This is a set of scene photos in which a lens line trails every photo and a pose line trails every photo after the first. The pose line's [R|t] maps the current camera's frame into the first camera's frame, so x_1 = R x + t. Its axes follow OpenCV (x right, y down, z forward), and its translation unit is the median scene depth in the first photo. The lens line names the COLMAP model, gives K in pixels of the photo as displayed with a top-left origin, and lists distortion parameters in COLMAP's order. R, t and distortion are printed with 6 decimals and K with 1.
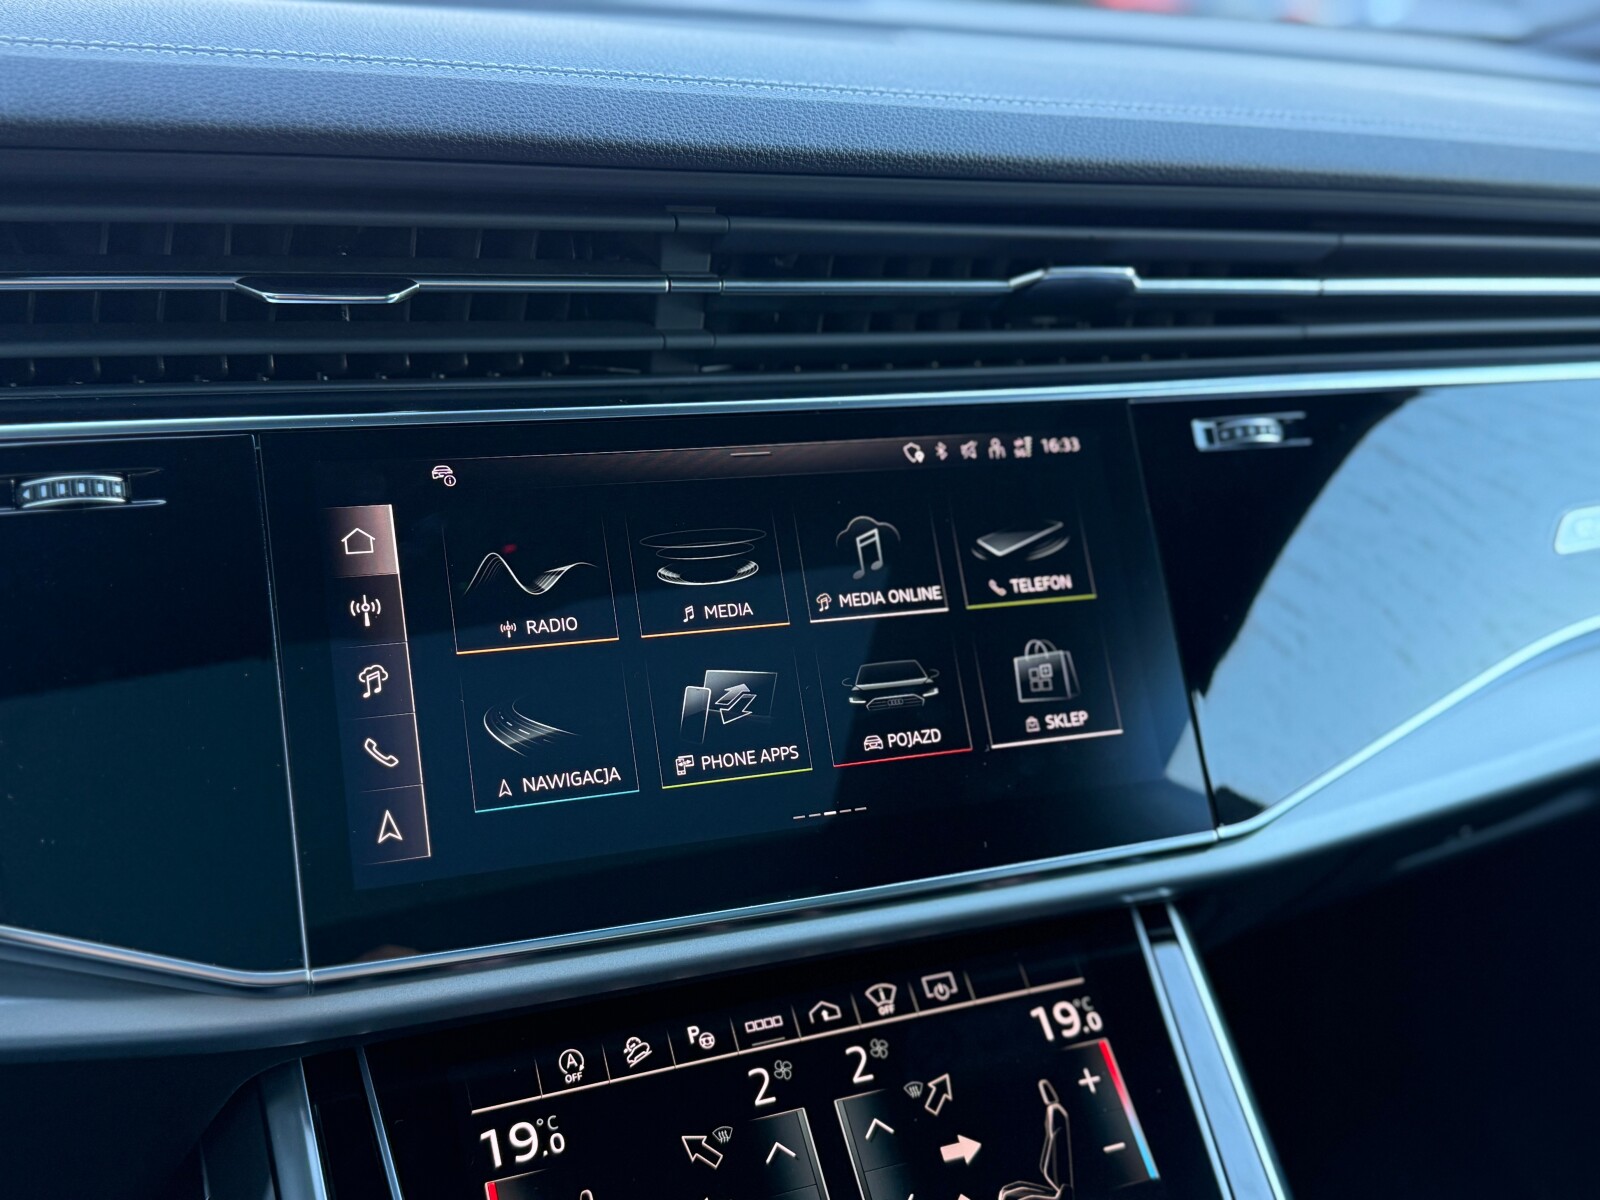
lens RADIAL K [[1634.0, 0, 796.8], [0, 1634.0, 601.8], [0, 0, 1]] dist [0.203821, -0.544566]
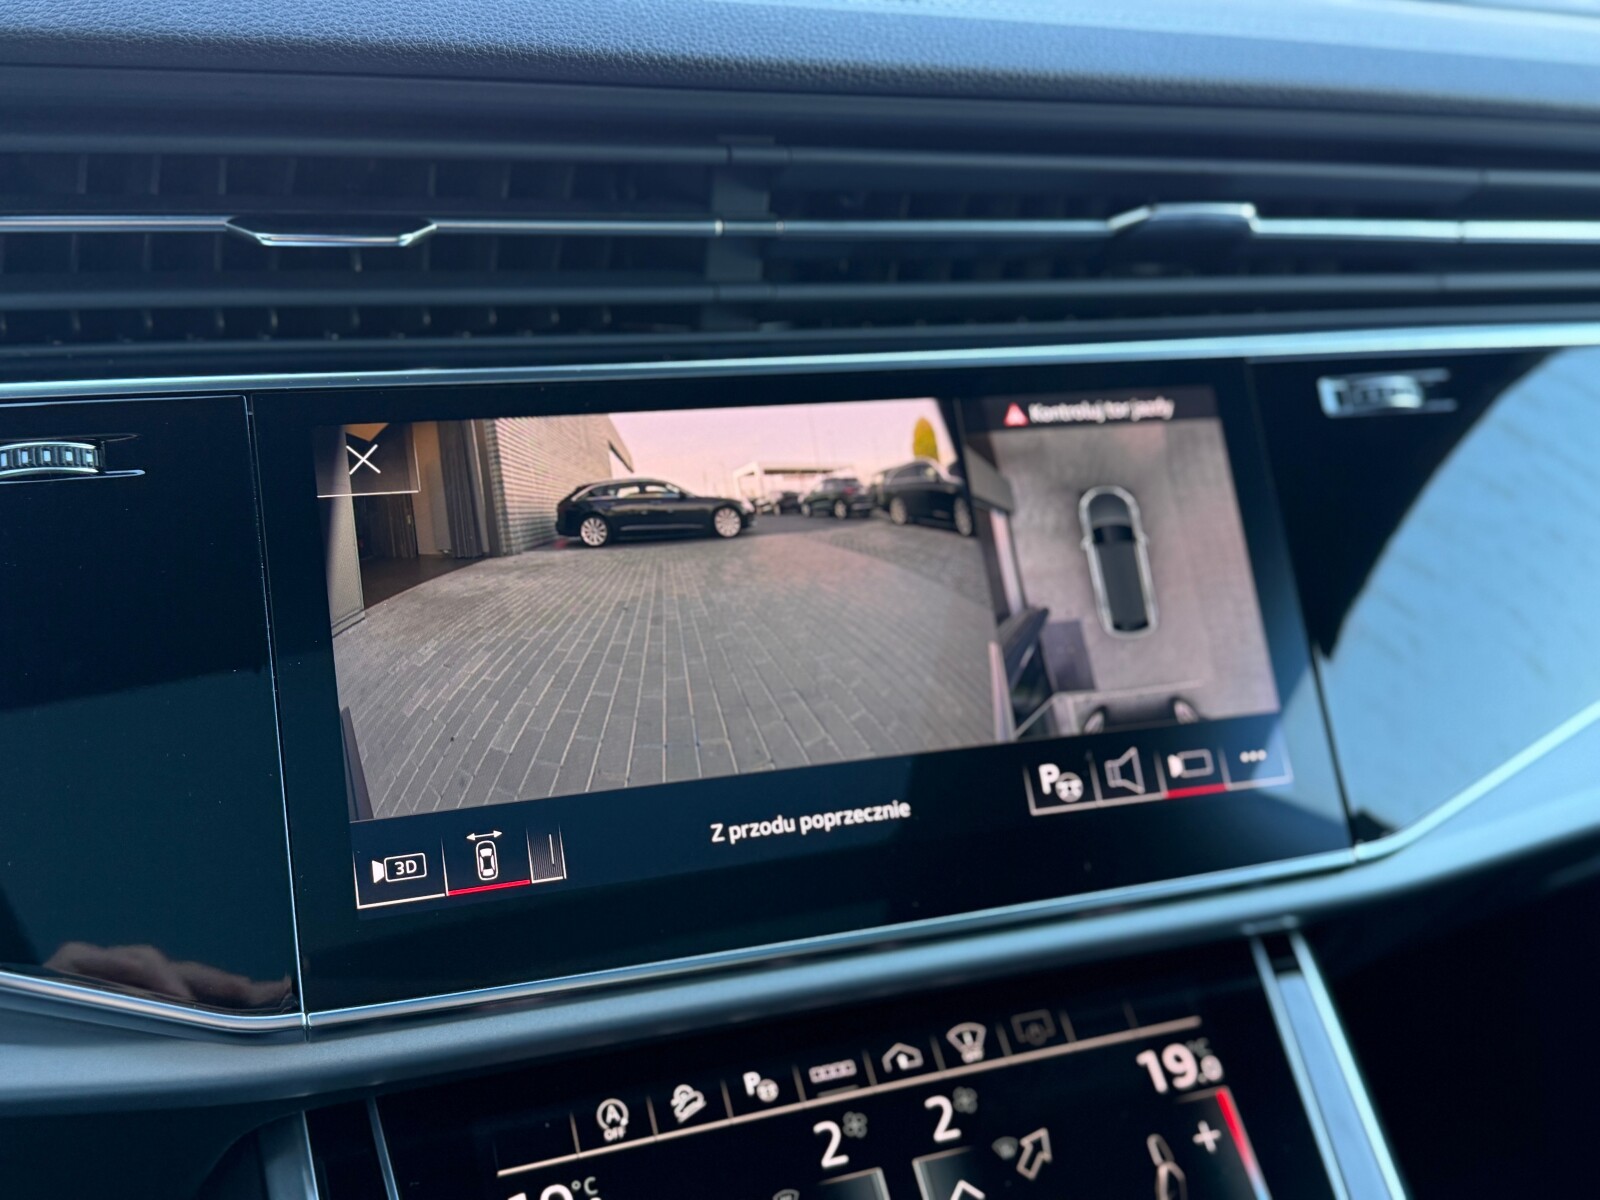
lens RADIAL K [[1637.0, 0, 800.0], [0, 1637.0, 600.0], [0, 0, 1]] dist [0.204938, -0.551352]
pose [[0.999330, -0.003586, -0.036428, -0.004372], [0.003487, 0.999990, -0.002776, 0.009047], [0.036438, 0.002647, 0.999332, 0.124319]]
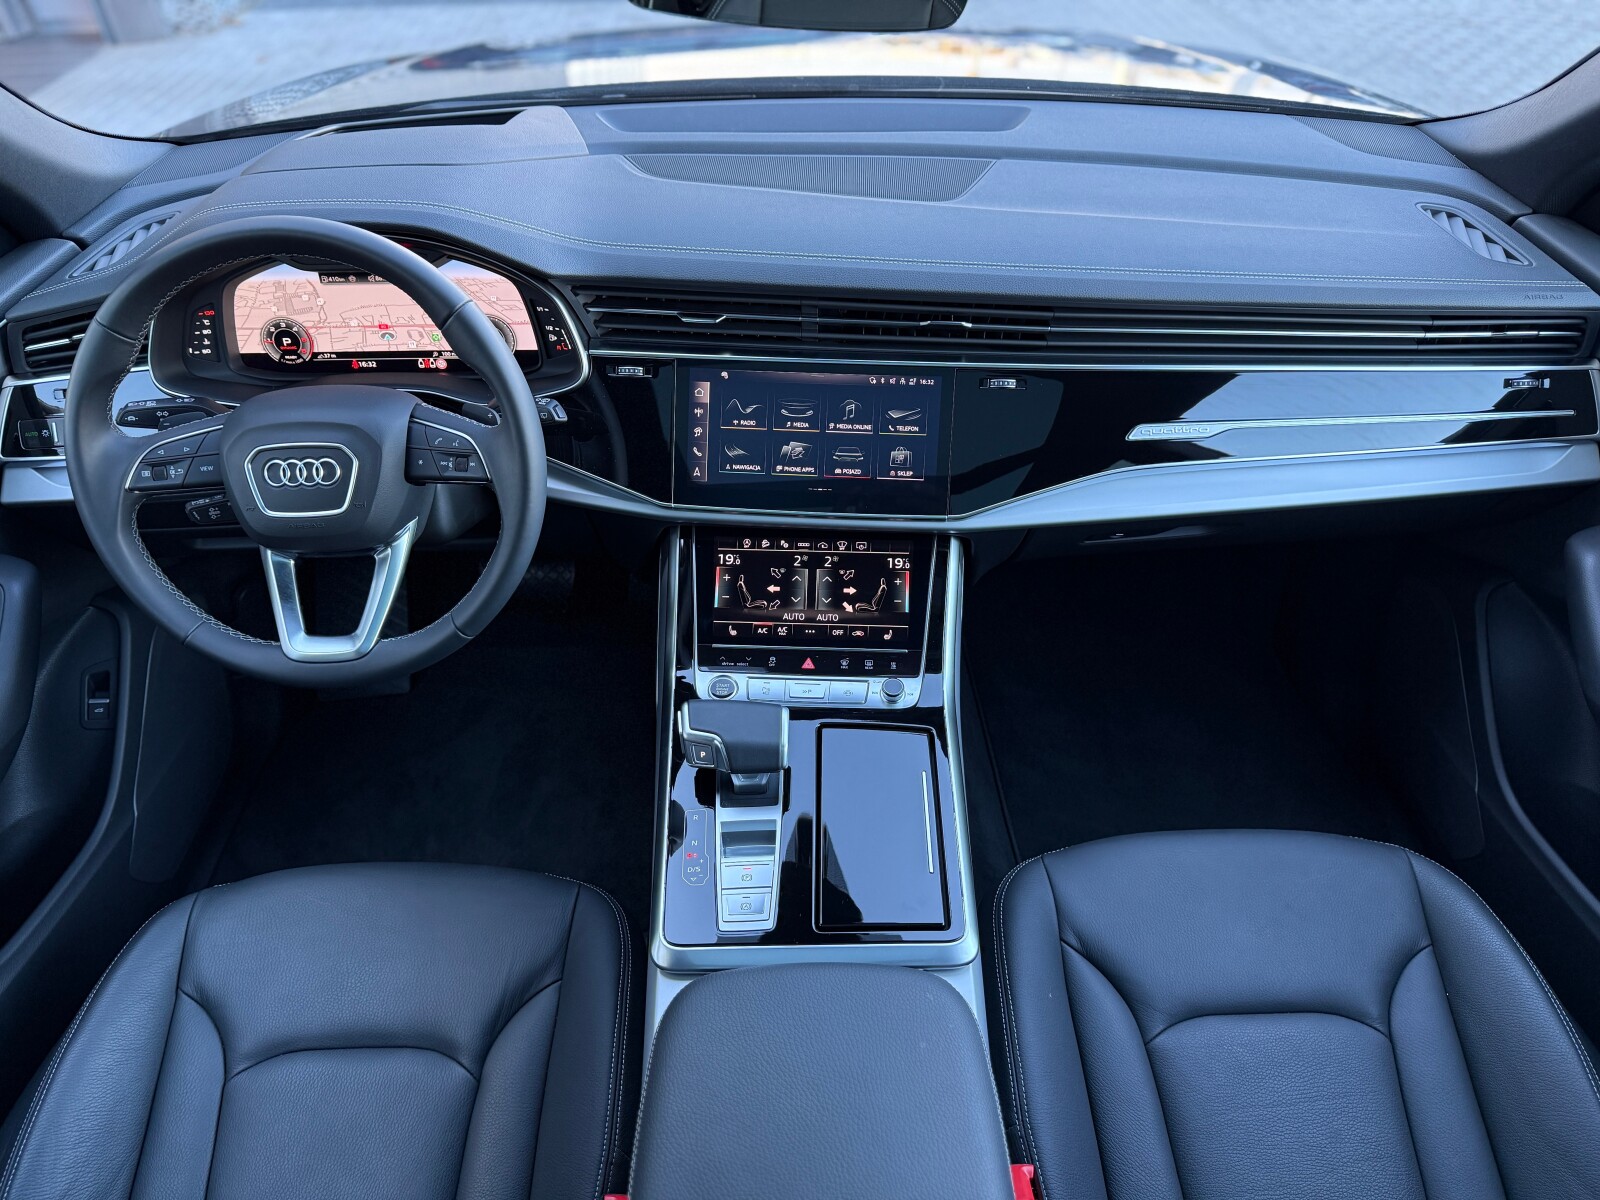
lens RADIAL K [[1096.8, 0, 797.3], [0, 1096.8, 608.4], [0, 0, 1]] dist [0.124768, -0.205480]
pose [[0.896420, 0.230197, -0.378735, 0.874067], [-0.103595, 0.939693, 0.325954, -0.367492], [0.430929, -0.252957, 0.866206, -1.032431]]
